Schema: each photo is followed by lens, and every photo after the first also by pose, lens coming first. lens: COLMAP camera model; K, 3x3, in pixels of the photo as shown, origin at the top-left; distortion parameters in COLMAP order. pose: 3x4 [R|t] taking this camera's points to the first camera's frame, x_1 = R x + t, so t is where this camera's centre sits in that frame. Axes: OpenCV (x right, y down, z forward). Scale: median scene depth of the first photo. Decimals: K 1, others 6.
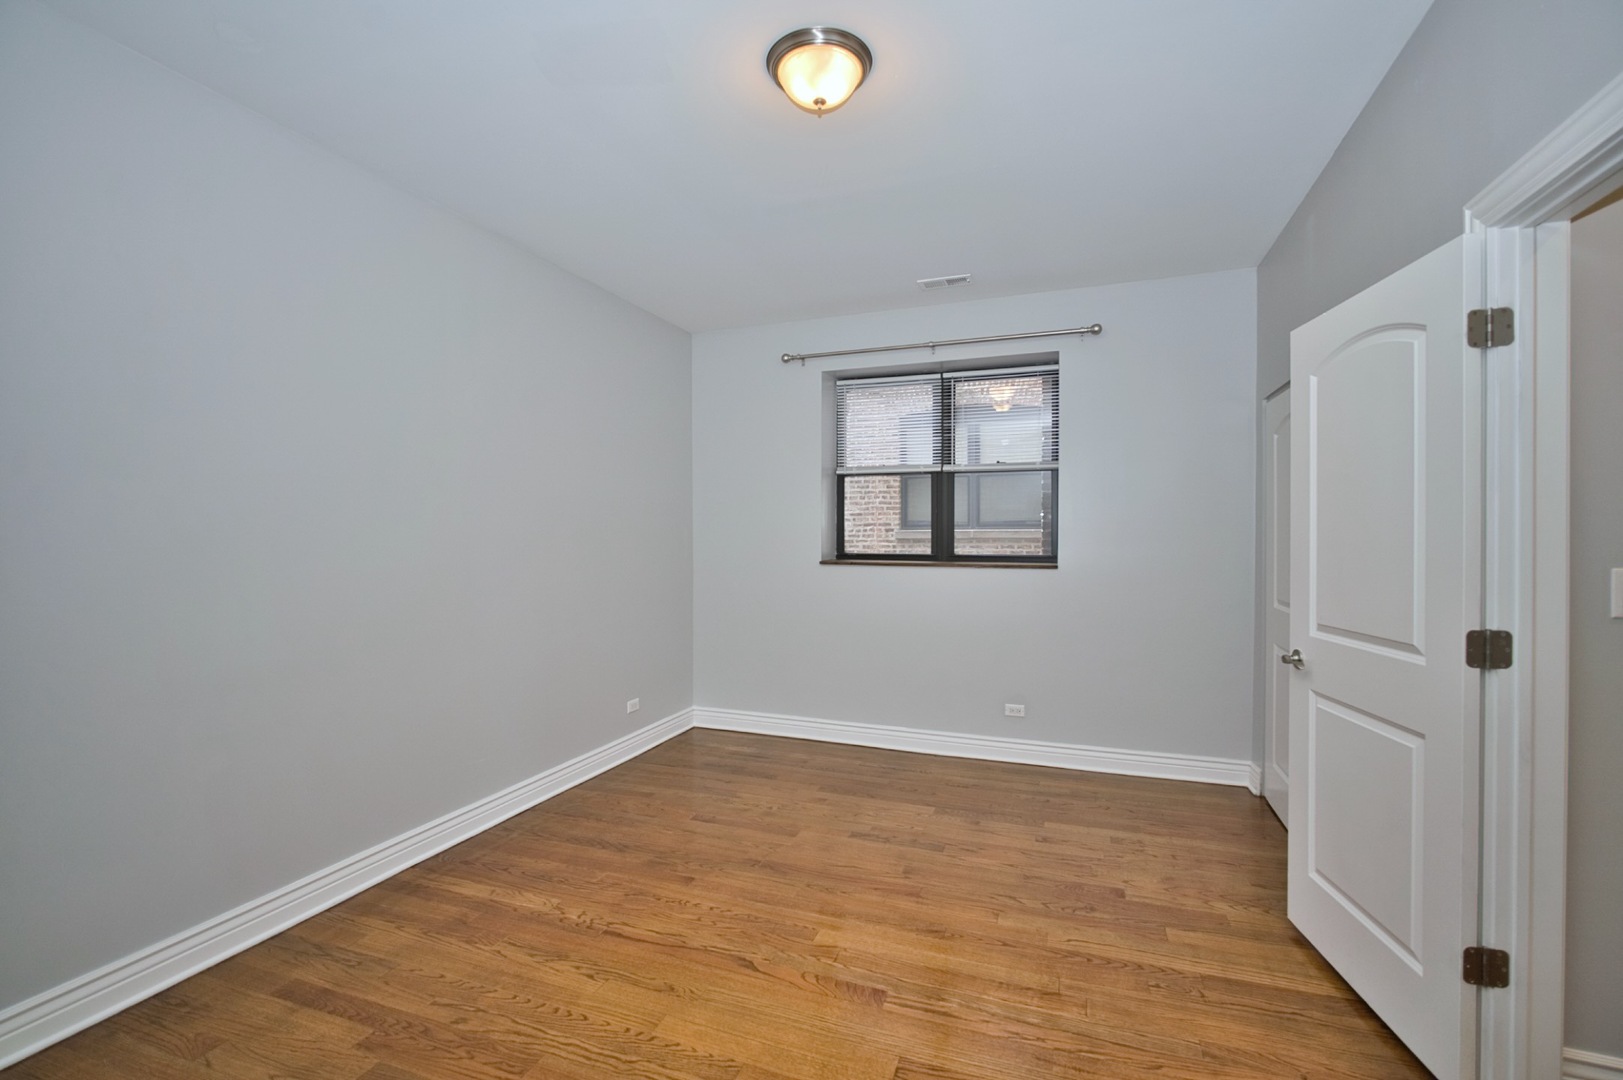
lens RADIAL K [[707.6, 0, 810.6], [0, 707.6, 536.7], [0, 0, 1]] dist [-0.024185, 0.007405]
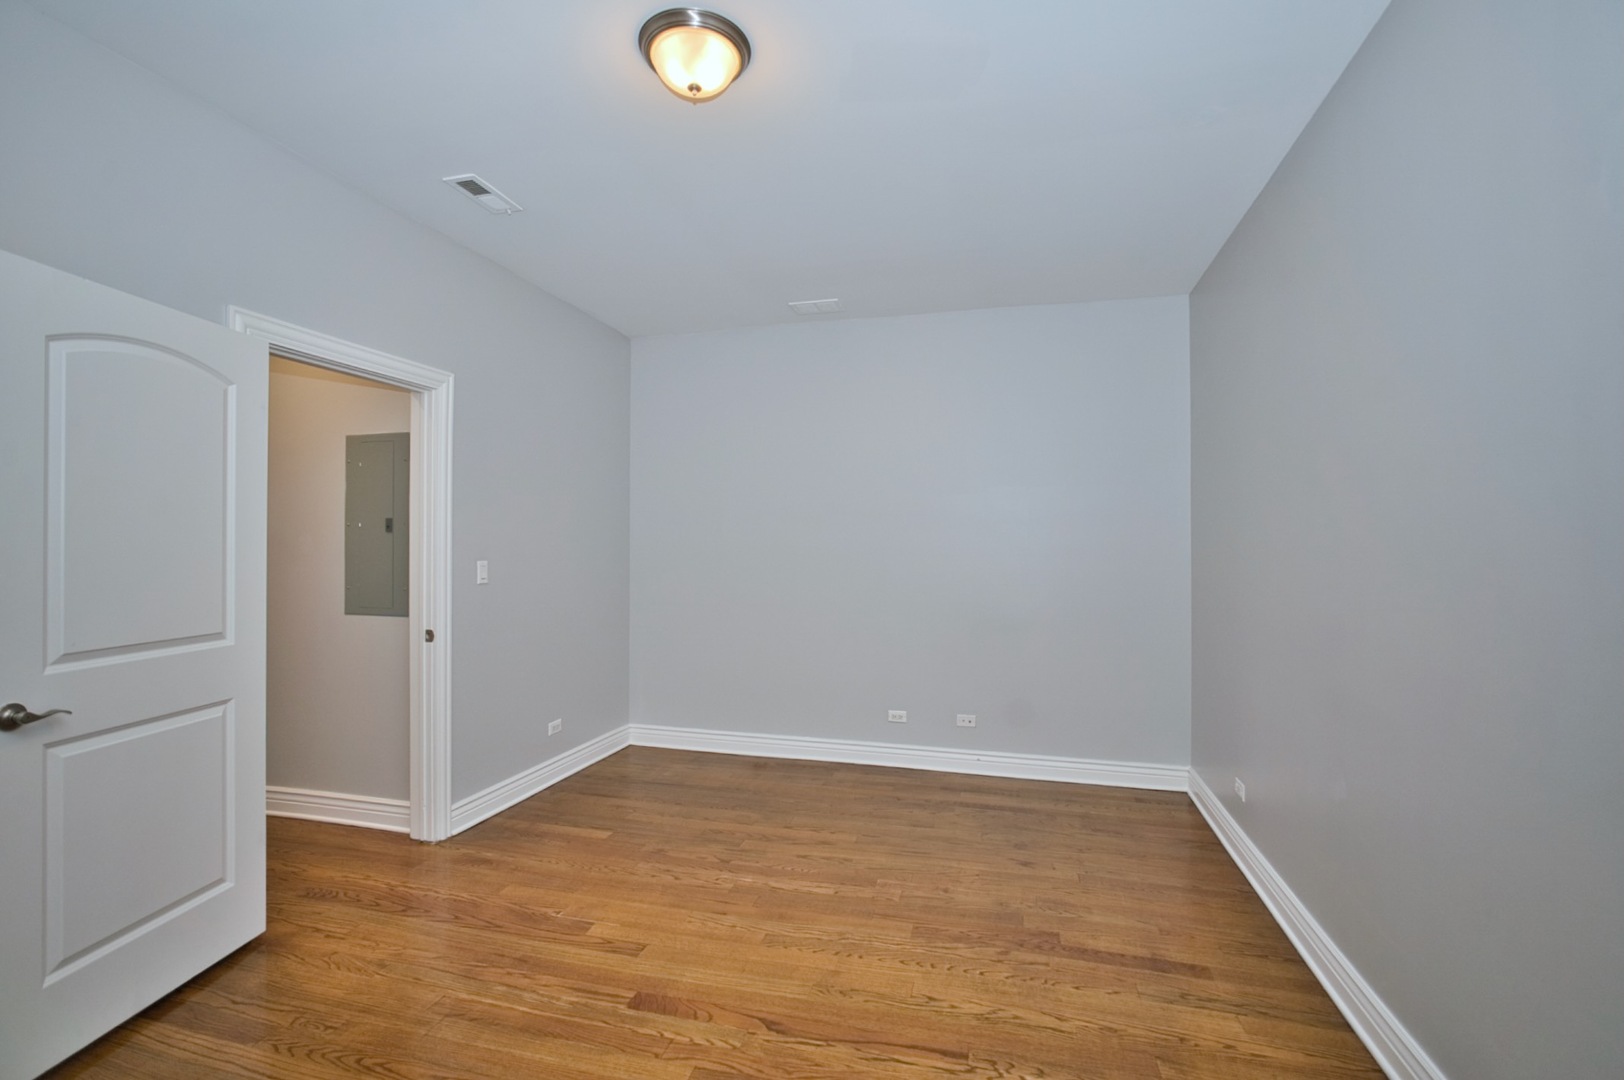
lens RADIAL K [[708.0, 0, 811.1], [0, 708.0, 536.7], [0, 0, 1]] dist [-0.024185, 0.007405]
pose [[-0.995213, -0.001335, -0.097719, -0.031050], [-0.000228, 0.999936, -0.011343, -0.001667], [0.097728, -0.011266, -0.995149, 1.168516]]
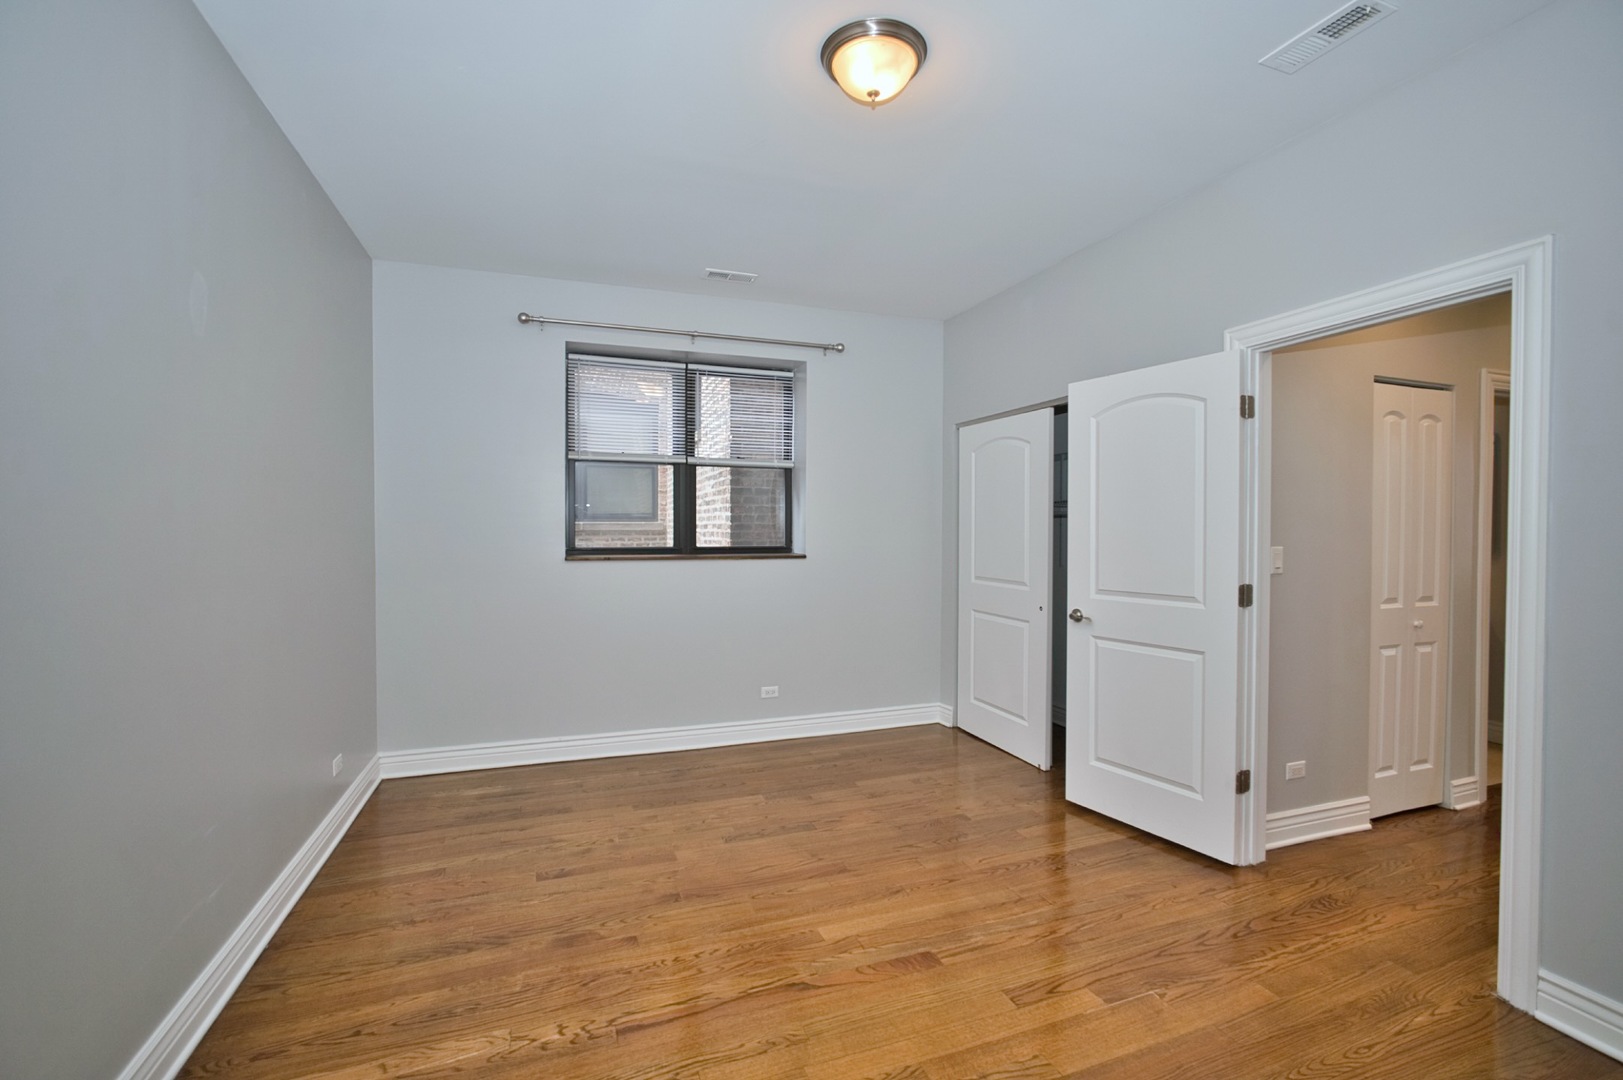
lens RADIAL K [[707.6, 0, 810.6], [0, 707.6, 536.7], [0, 0, 1]] dist [-0.024185, 0.007405]
pose [[0.754236, -0.007096, 0.656565, -0.426587], [-0.000086, 0.999941, 0.010906, -0.000720], [-0.656603, -0.008282, 0.754191, 0.180395]]
